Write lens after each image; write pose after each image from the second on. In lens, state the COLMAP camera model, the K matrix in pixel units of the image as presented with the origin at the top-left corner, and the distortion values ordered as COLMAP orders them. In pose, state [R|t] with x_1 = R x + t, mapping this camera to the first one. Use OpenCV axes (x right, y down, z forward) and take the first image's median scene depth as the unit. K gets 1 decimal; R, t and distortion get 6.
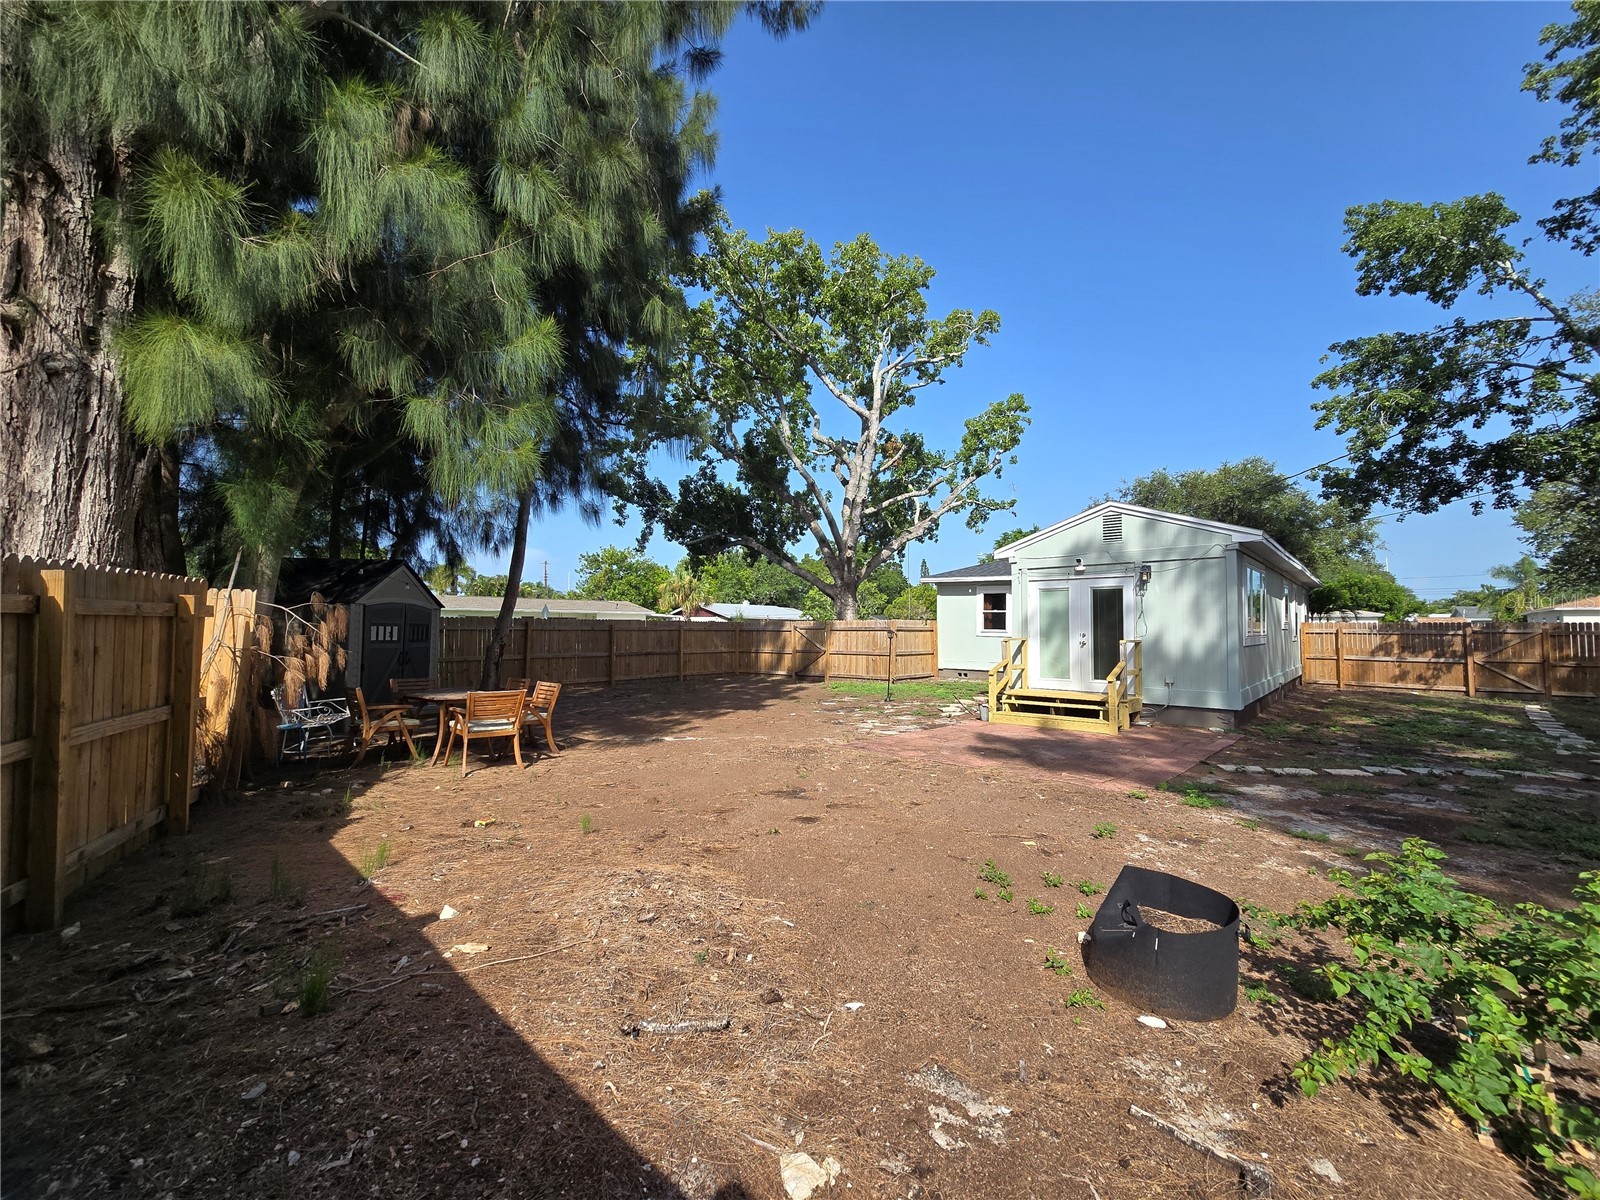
lens RADIAL K [[653.1, 0, 816.0], [0, 653.1, 601.4], [0, 0, 1]] dist [-0.007110, 0.003461]
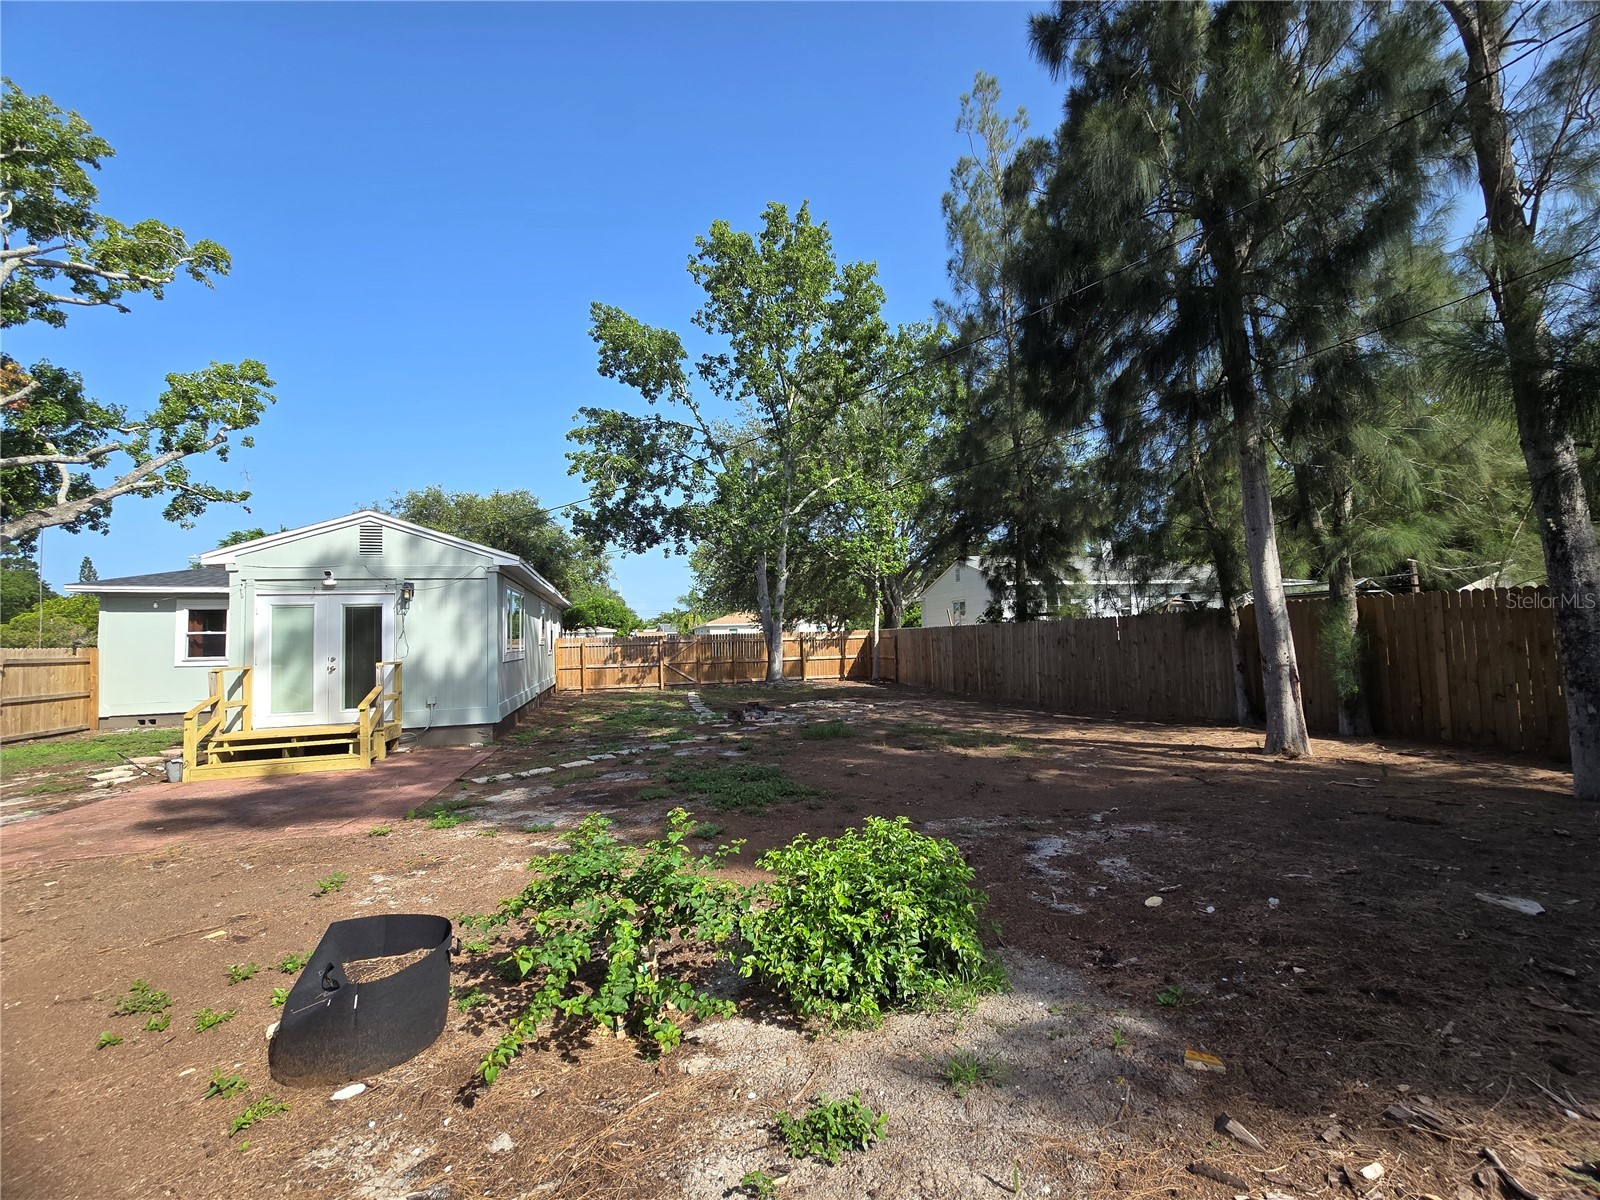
lens RADIAL K [[651.7, 0, 811.3], [0, 651.7, 601.6], [0, 0, 1]] dist [-0.002390, -0.000873]
pose [[0.536819, 0.024479, 0.843342, 0.012963], [-0.001139, 0.999599, -0.028290, -0.000883], [-0.843697, 0.014226, 0.536632, -0.004299]]
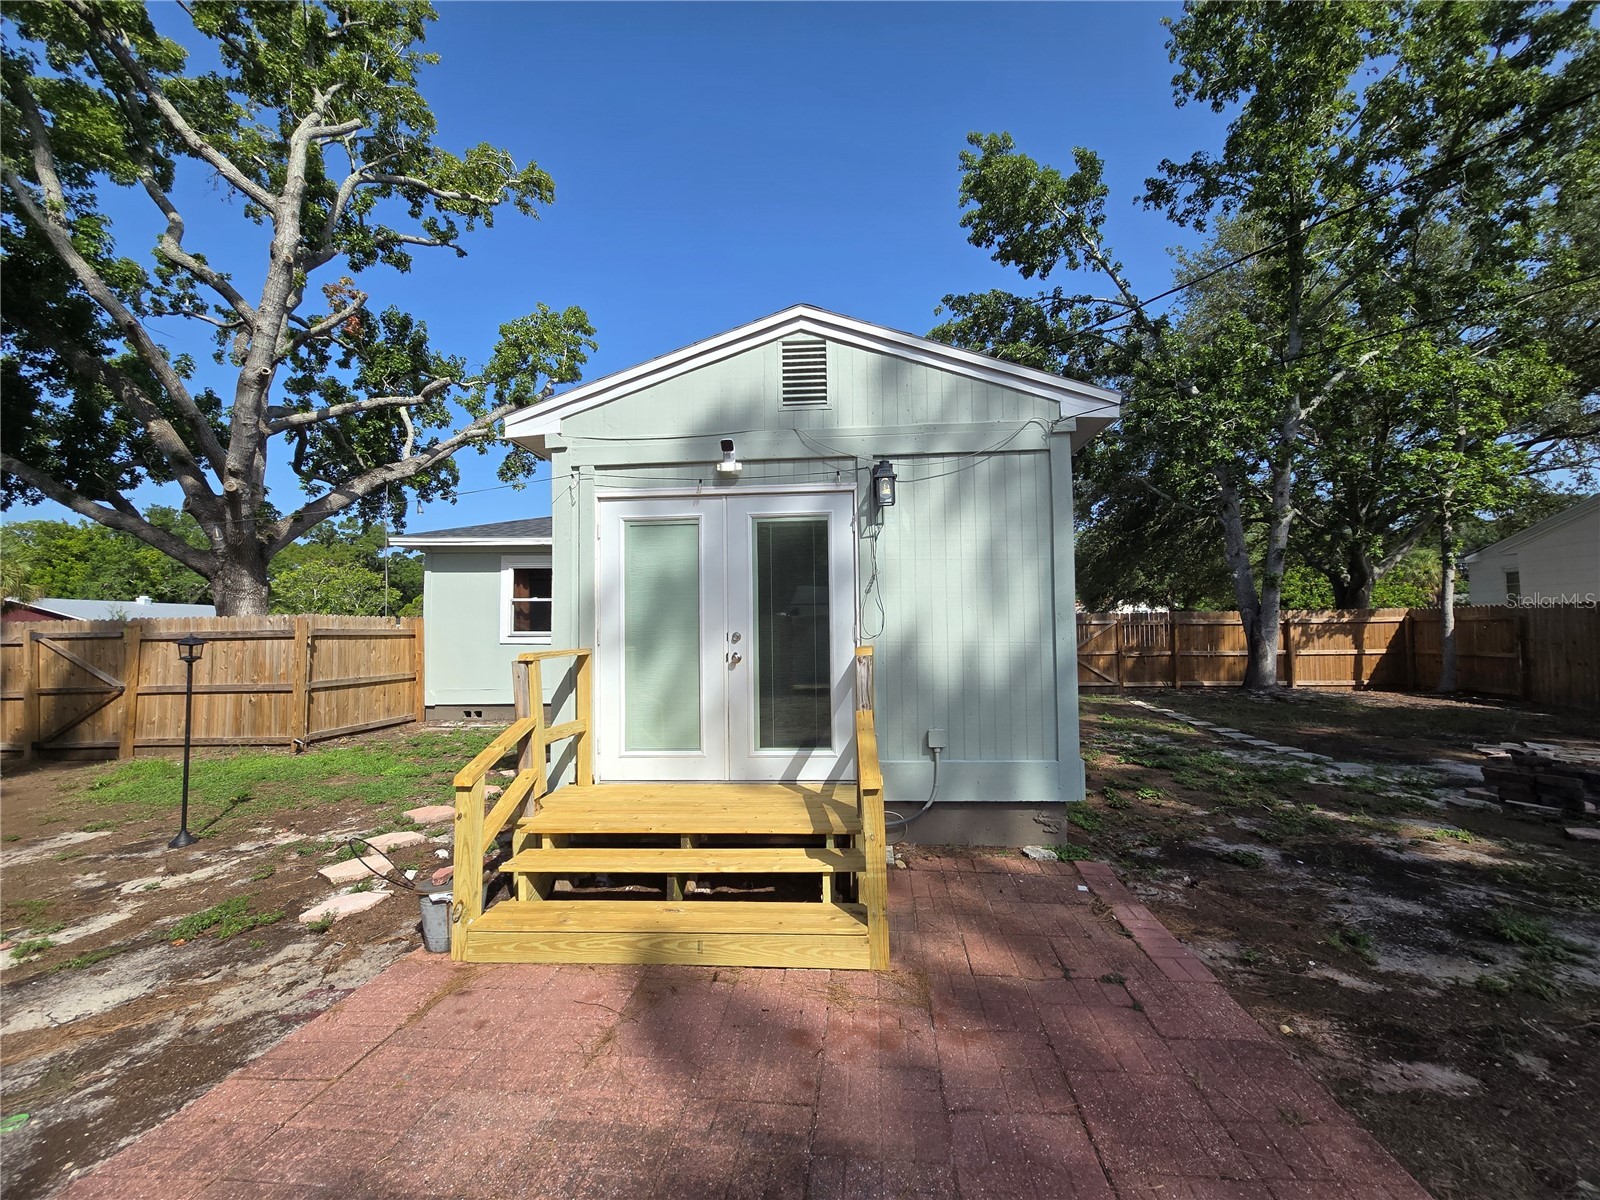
lens RADIAL K [[655.8, 0, 811.4], [0, 655.8, 600.4], [0, 0, 1]] dist [-0.001774, 0.000213]
pose [[0.802160, 0.009312, 0.597036, 0.145372], [-0.005283, 0.999950, -0.008498, 0.022379], [-0.597086, 0.003663, 0.802169, 0.453842]]
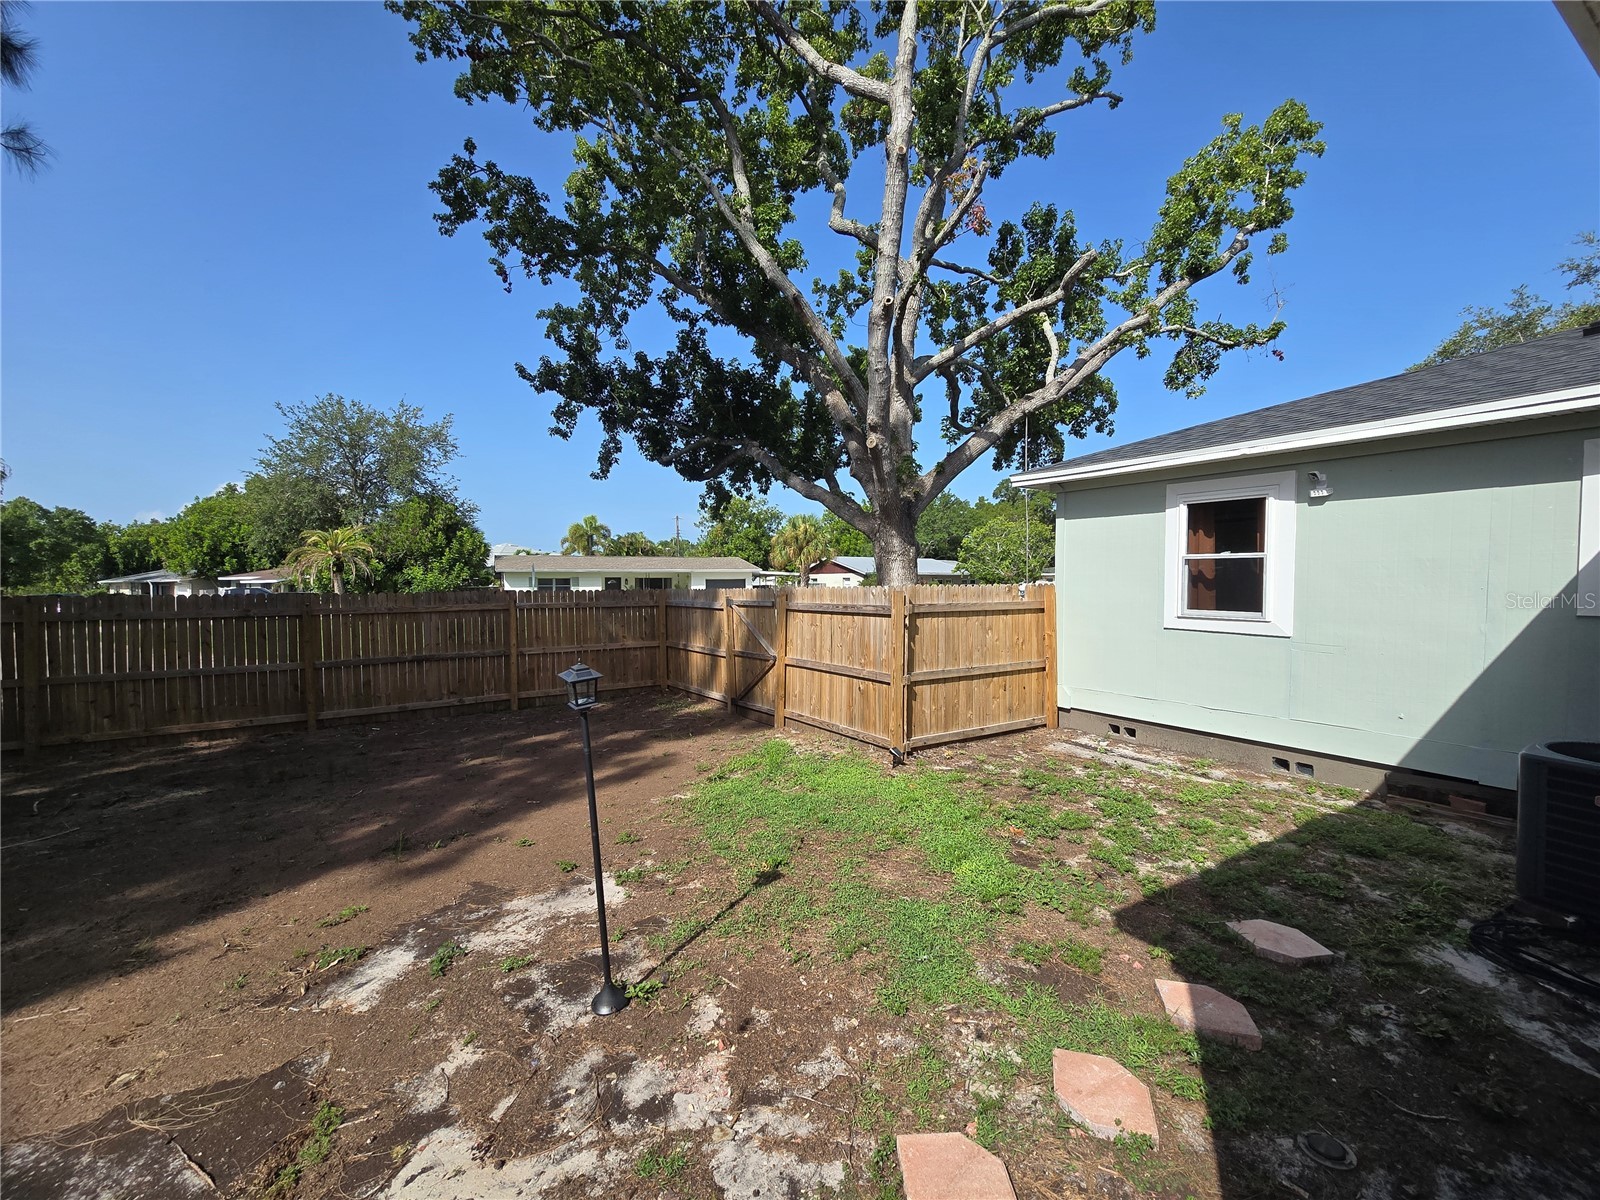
lens RADIAL K [[655.3, 0, 813.4], [0, 655.3, 601.6], [0, 0, 1]] dist [-0.001150, -0.000550]
pose [[0.954608, -0.004766, -0.297826, 0.201386], [0.025688, 0.997464, 0.066372, 0.012618], [0.296754, -0.071010, 0.952310, 0.718233]]
